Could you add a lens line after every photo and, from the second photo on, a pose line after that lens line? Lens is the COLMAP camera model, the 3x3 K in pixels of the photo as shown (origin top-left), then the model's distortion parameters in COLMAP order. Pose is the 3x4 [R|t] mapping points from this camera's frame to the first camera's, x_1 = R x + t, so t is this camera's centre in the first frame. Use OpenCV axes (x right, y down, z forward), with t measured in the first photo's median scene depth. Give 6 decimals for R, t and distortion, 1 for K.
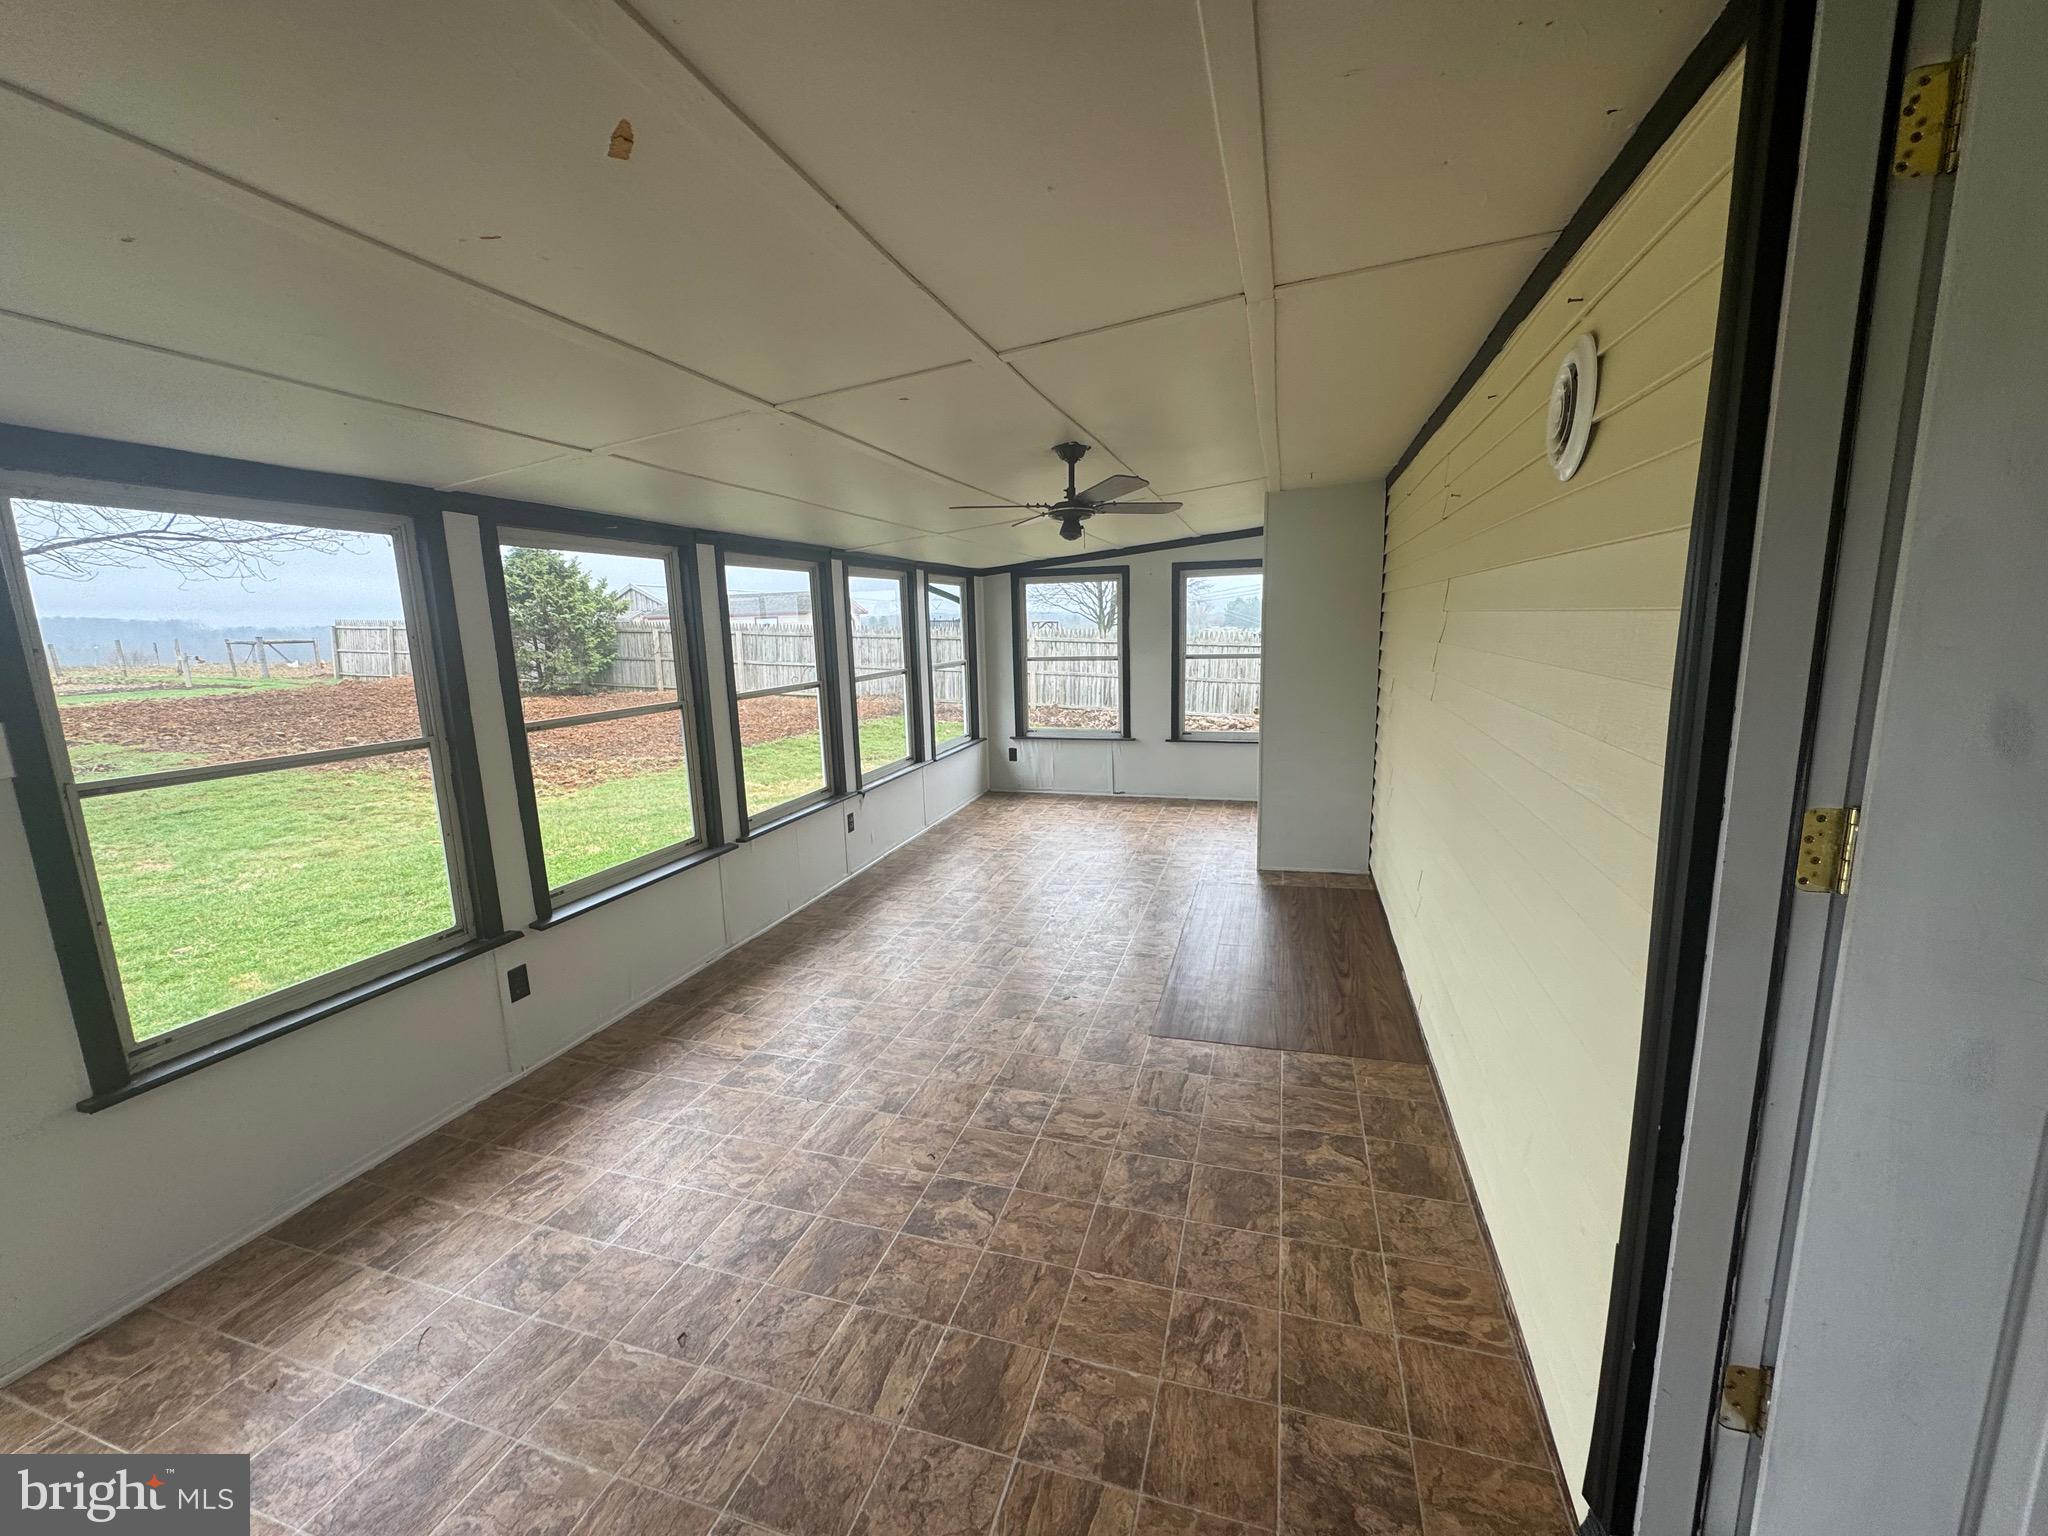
lens RADIAL K [[815.0, 0, 1024.0], [0, 815.0, 768.0], [0, 0, 1]] dist [0.000093, -0.000077]
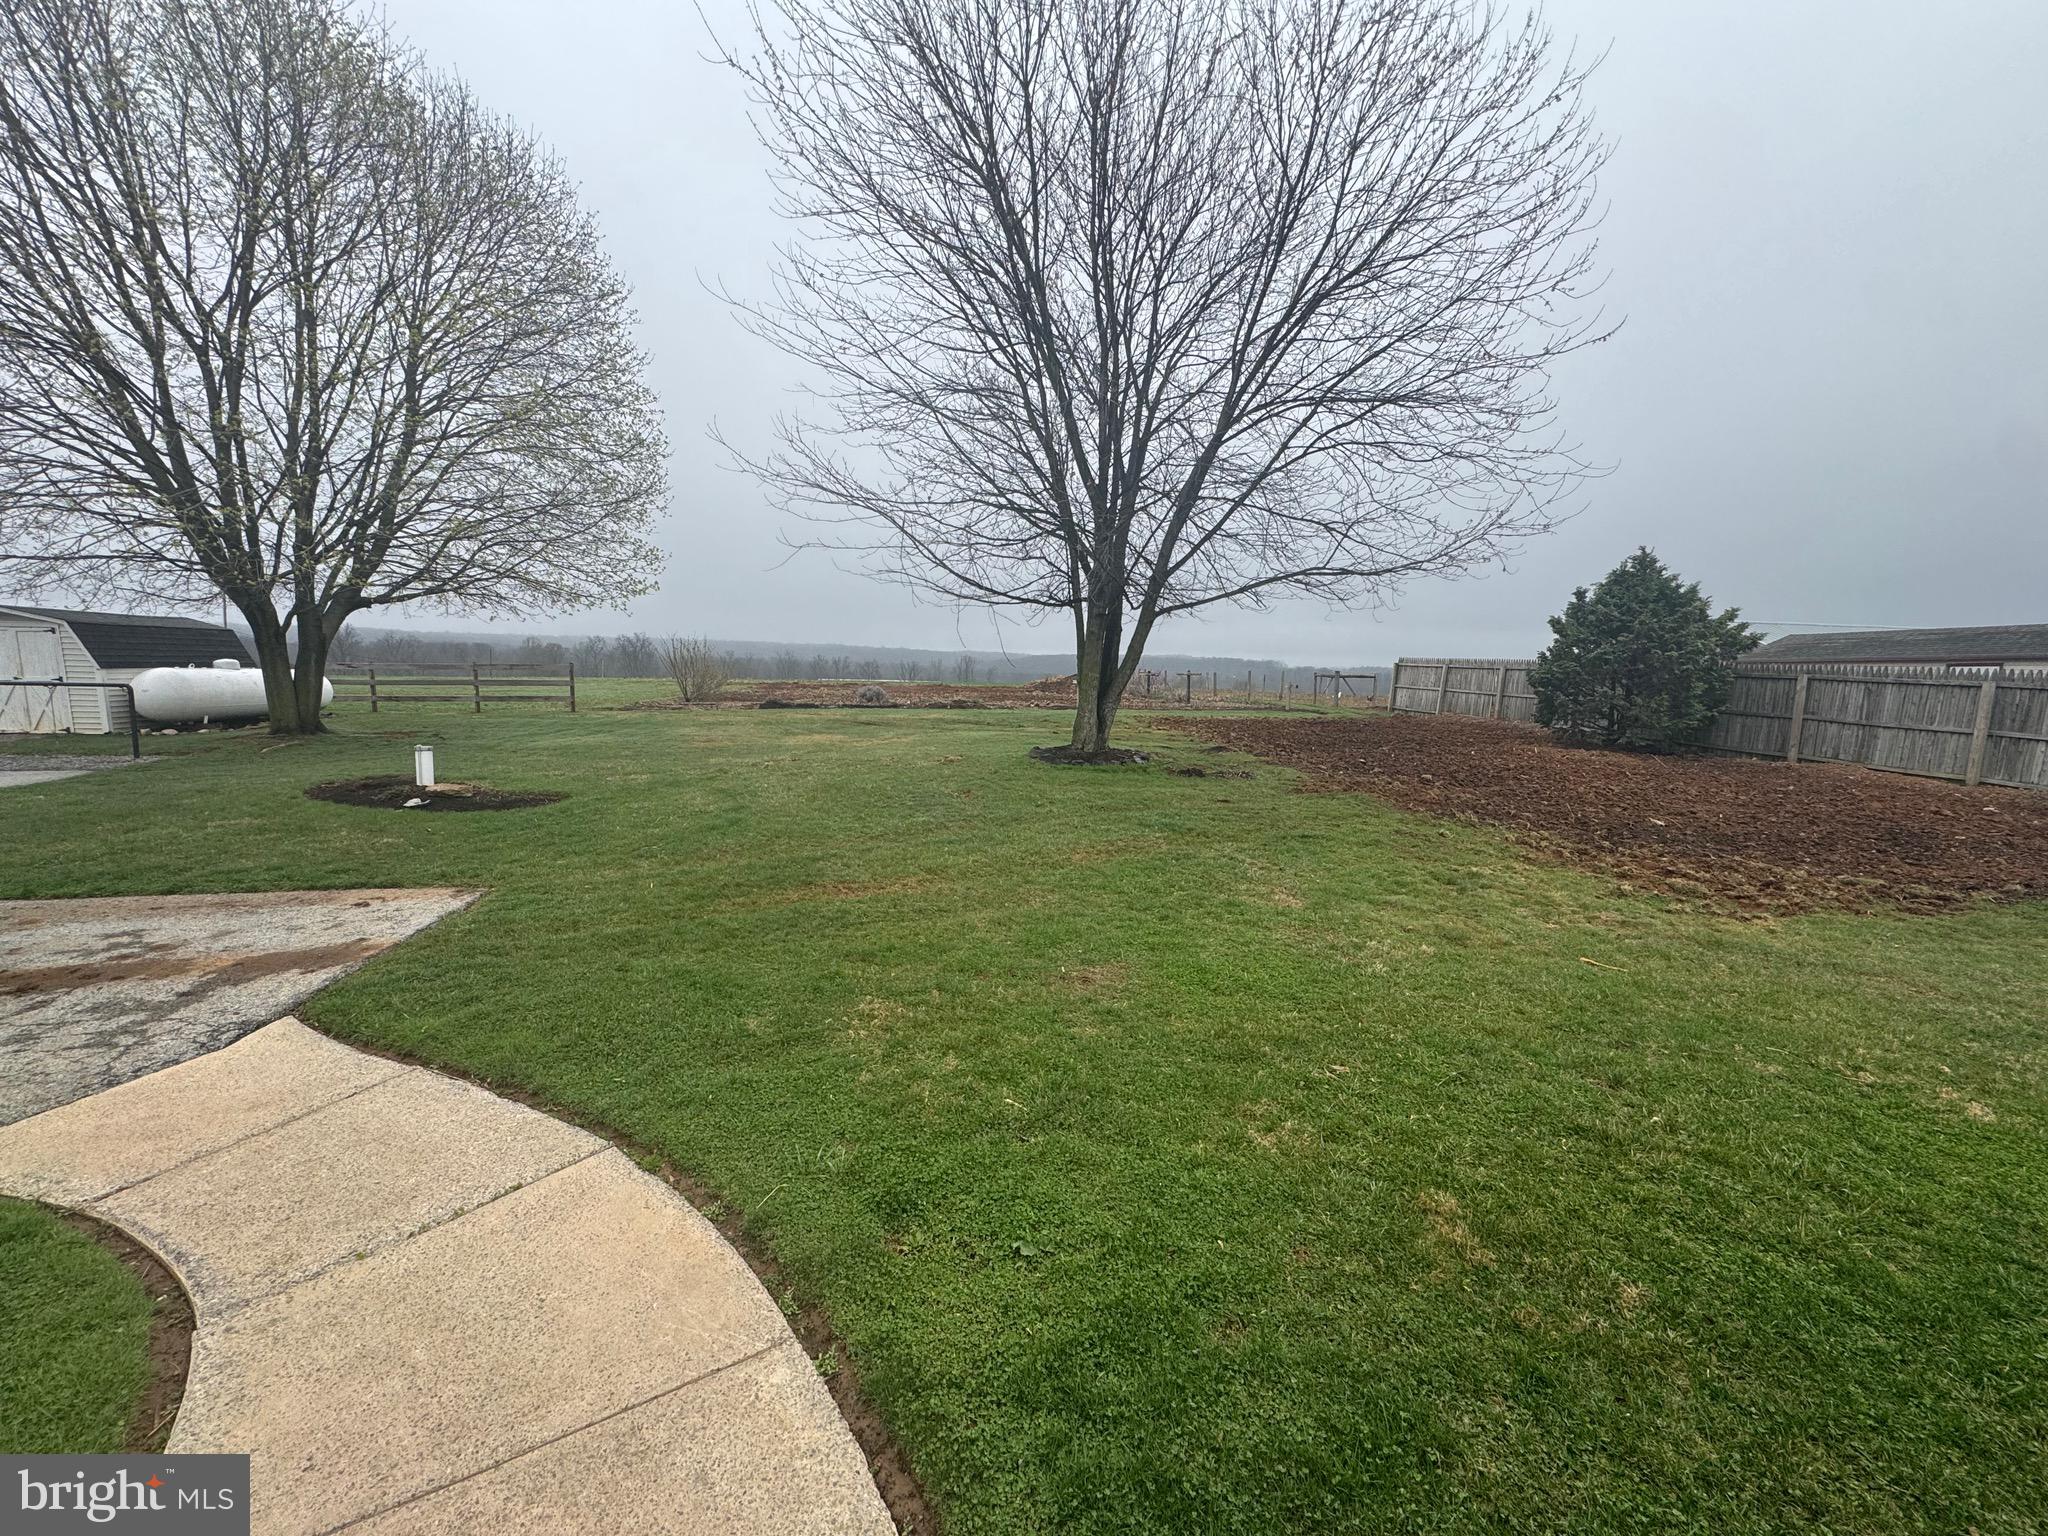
lens RADIAL K [[815.0, 0, 1024.0], [0, 815.0, 768.0], [0, 0, 1]] dist [0.000093, -0.000077]
pose [[0.465887, 0.132671, -0.874842, -0.150100], [-0.180434, 0.982166, 0.052860, -0.007938], [0.866253, 0.133224, 0.481516, 0.097963]]
